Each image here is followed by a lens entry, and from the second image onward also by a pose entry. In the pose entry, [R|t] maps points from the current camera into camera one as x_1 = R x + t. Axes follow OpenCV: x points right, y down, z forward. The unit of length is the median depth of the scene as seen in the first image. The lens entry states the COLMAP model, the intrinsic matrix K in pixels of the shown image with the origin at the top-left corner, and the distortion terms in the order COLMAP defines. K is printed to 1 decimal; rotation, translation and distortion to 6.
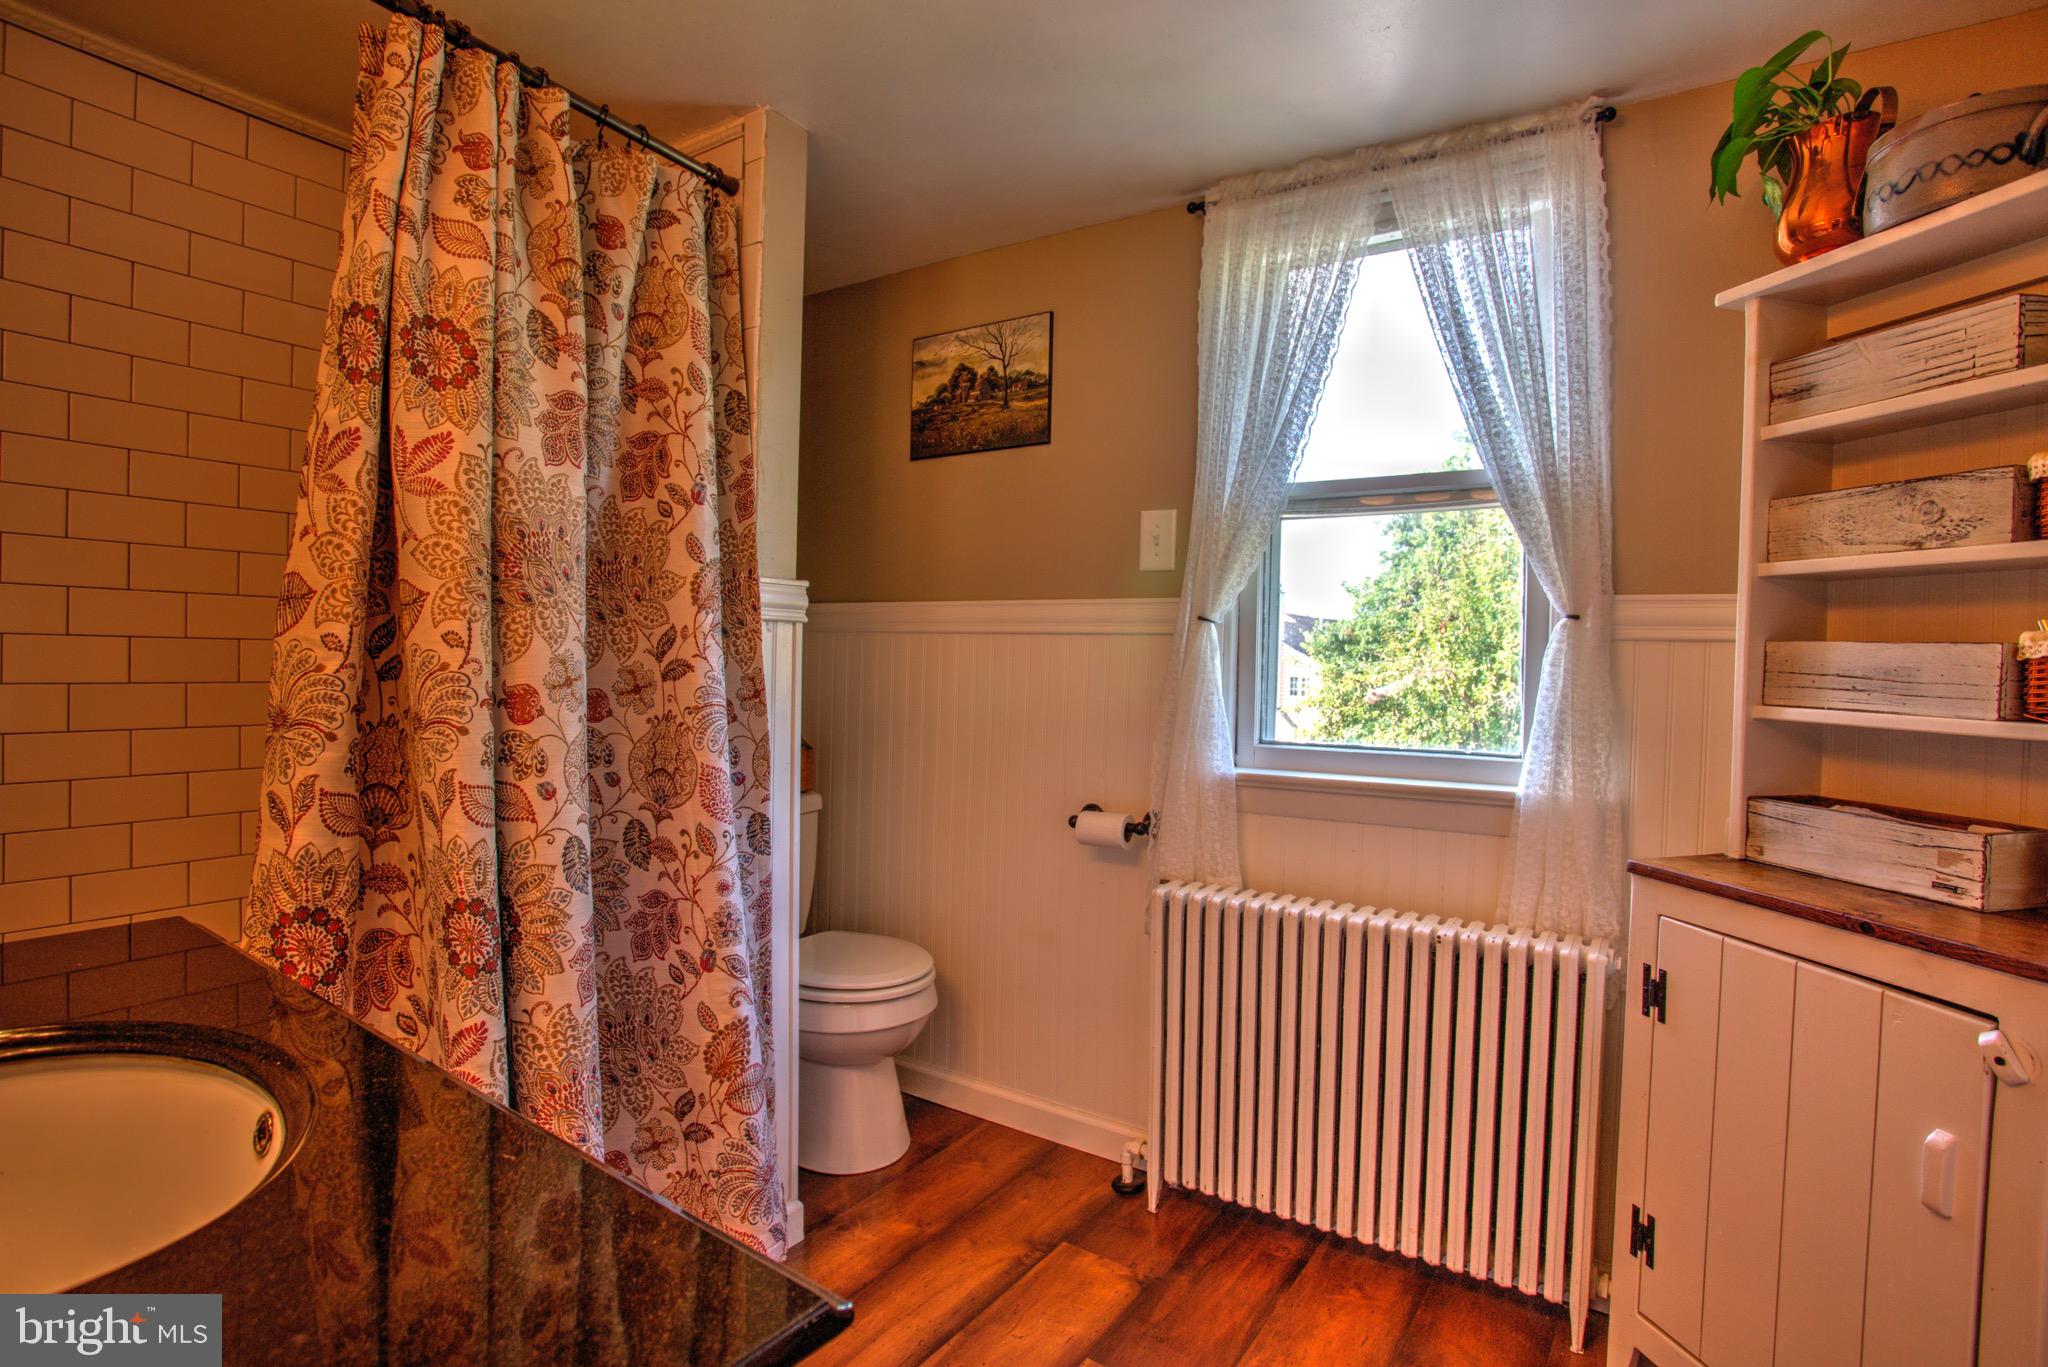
lens RADIAL K [[999.0, 0, 1031.3], [0, 999.0, 679.4], [0, 0, 1]] dist [-0.066789, 0.026779]
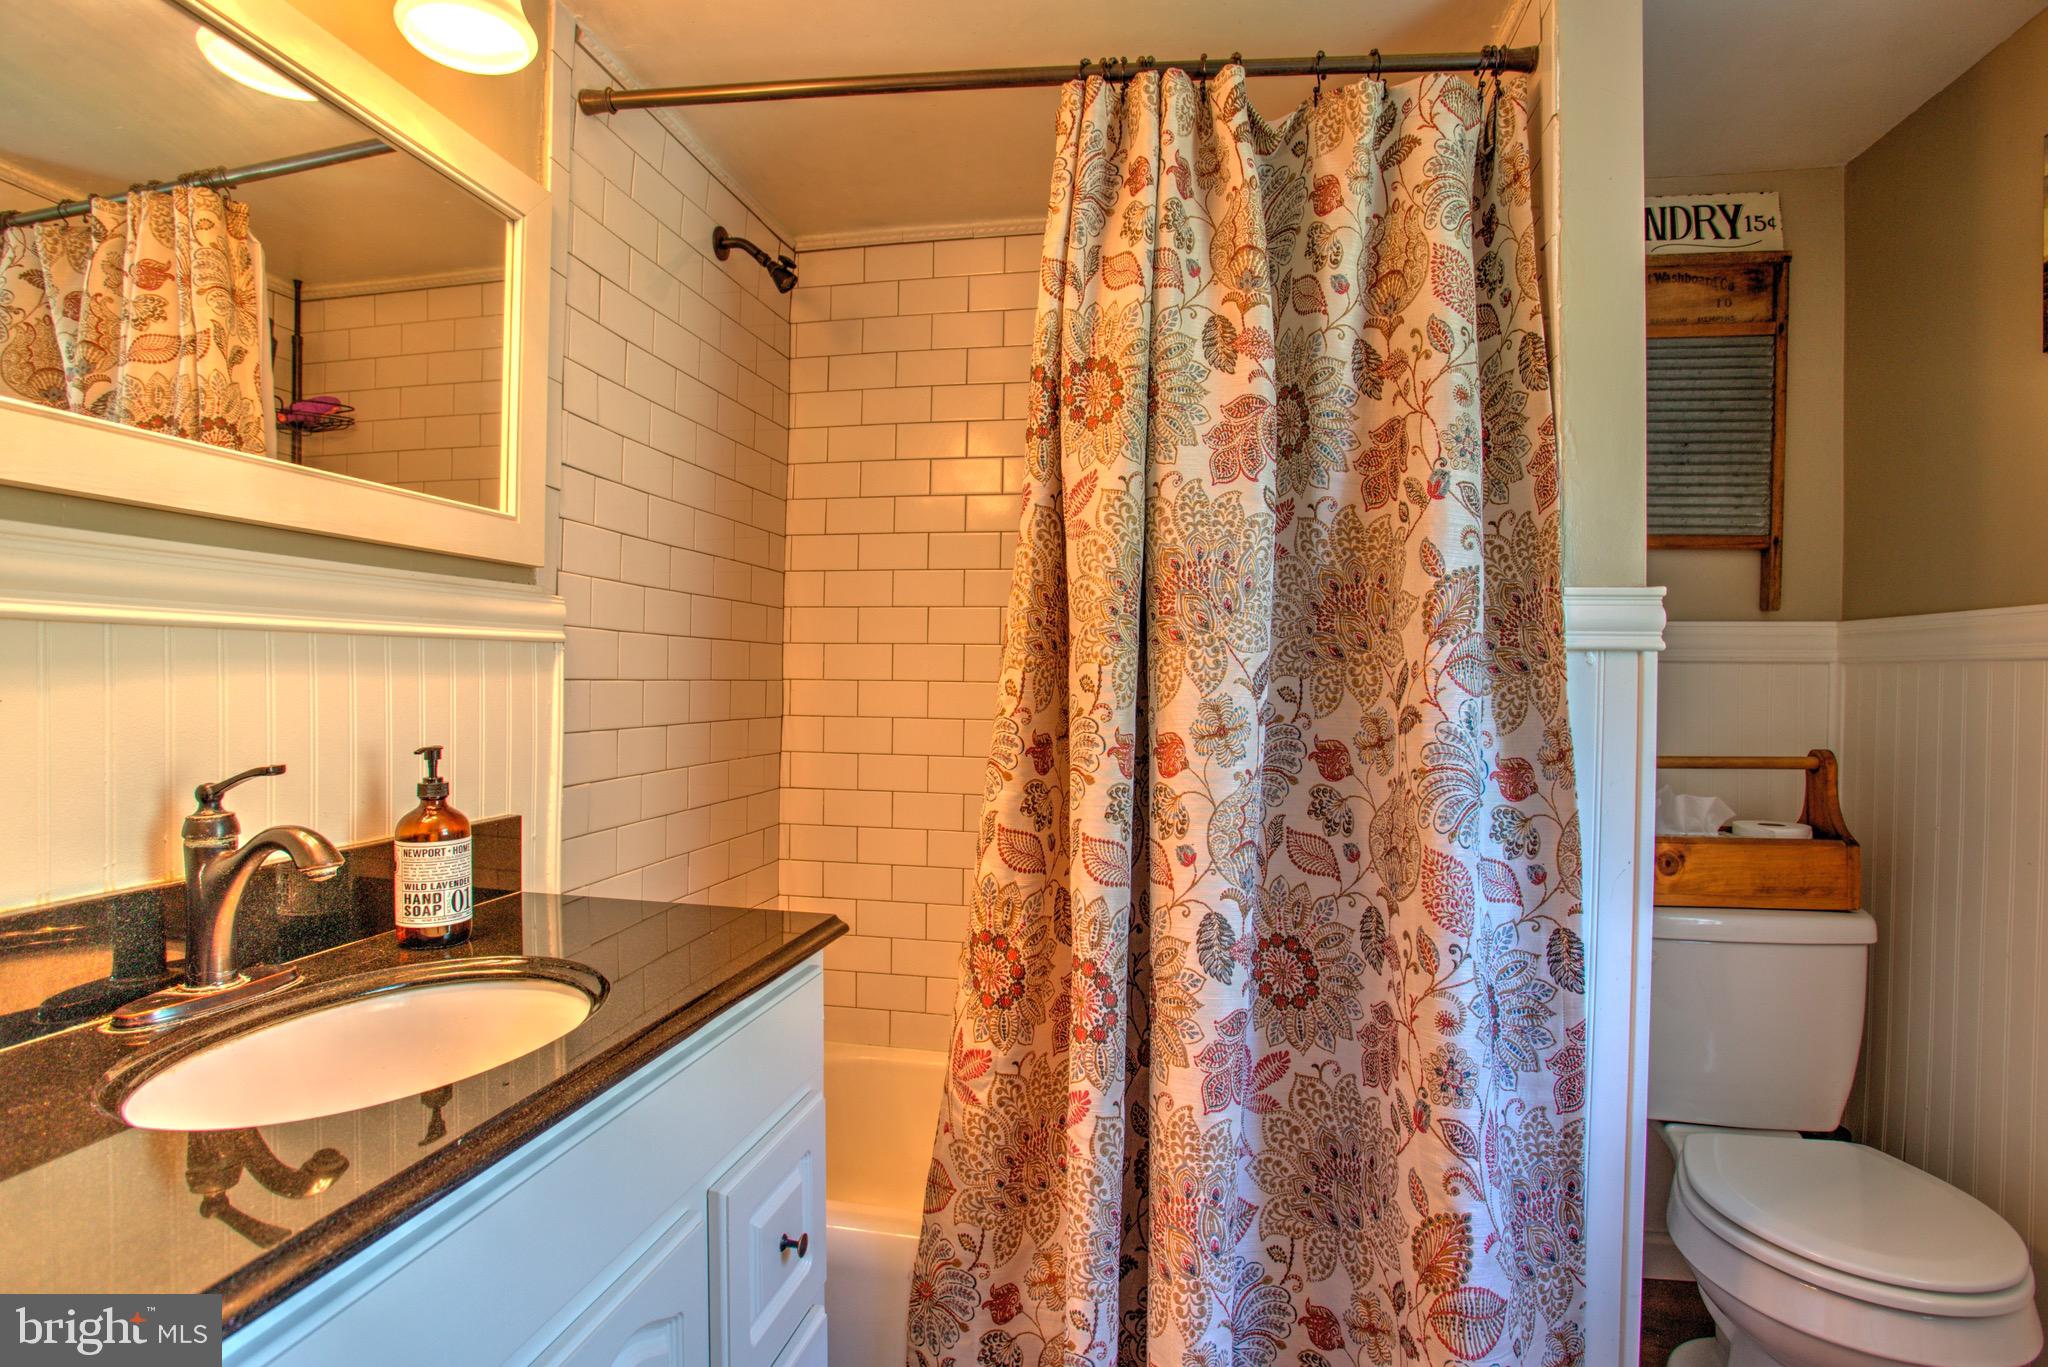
lens RADIAL K [[1032.9, 0, 1028.7], [0, 1032.9, 681.1], [0, 0, 1]] dist [-0.093342, 0.060017]
pose [[0.407102, -0.015373, -0.913253, 0.243799], [-0.022452, 0.999388, -0.026831, -0.011691], [0.913107, 0.031427, 0.406507, 0.420034]]
